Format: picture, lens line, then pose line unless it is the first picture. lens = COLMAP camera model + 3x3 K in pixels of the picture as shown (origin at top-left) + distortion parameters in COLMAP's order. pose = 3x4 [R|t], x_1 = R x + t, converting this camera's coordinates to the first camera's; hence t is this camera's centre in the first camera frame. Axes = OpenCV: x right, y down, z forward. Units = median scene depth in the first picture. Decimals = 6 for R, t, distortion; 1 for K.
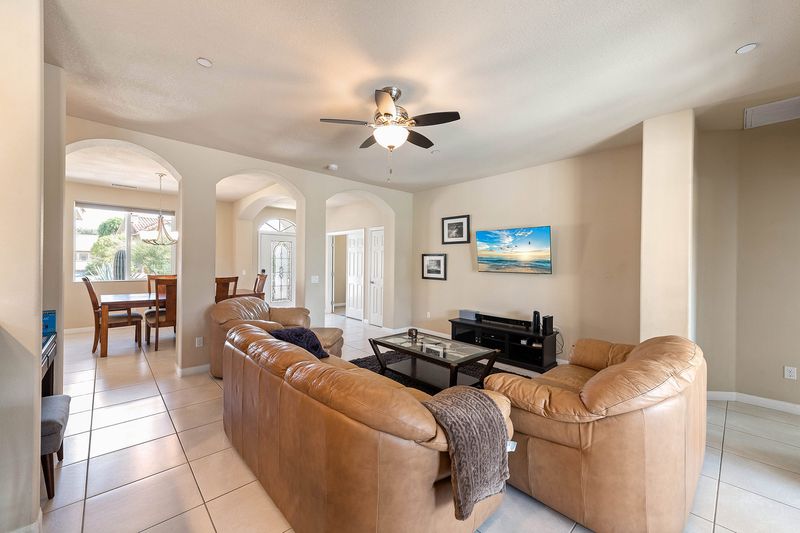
lens RADIAL K [[319.0, 0, 399.8], [0, 319.0, 264.7], [0, 0, 1]] dist [0.014321, 0.000155]
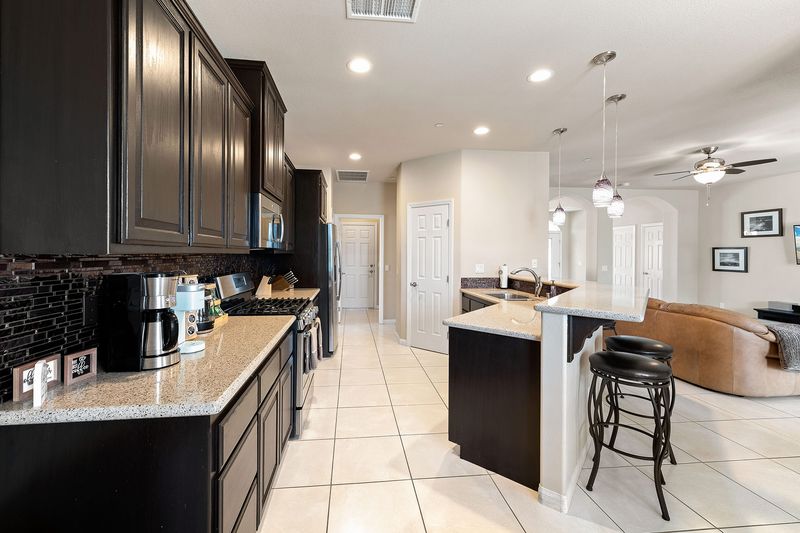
lens RADIAL K [[319.0, 0, 406.0], [0, 319.0, 254.4], [0, 0, 1]] dist [0.014321, 0.000155]
pose [[0.805560, -0.003505, -0.592504, -0.124042], [-0.001207, 0.999971, -0.007556, -0.000701], [0.592513, 0.006802, 0.805532, -0.502186]]
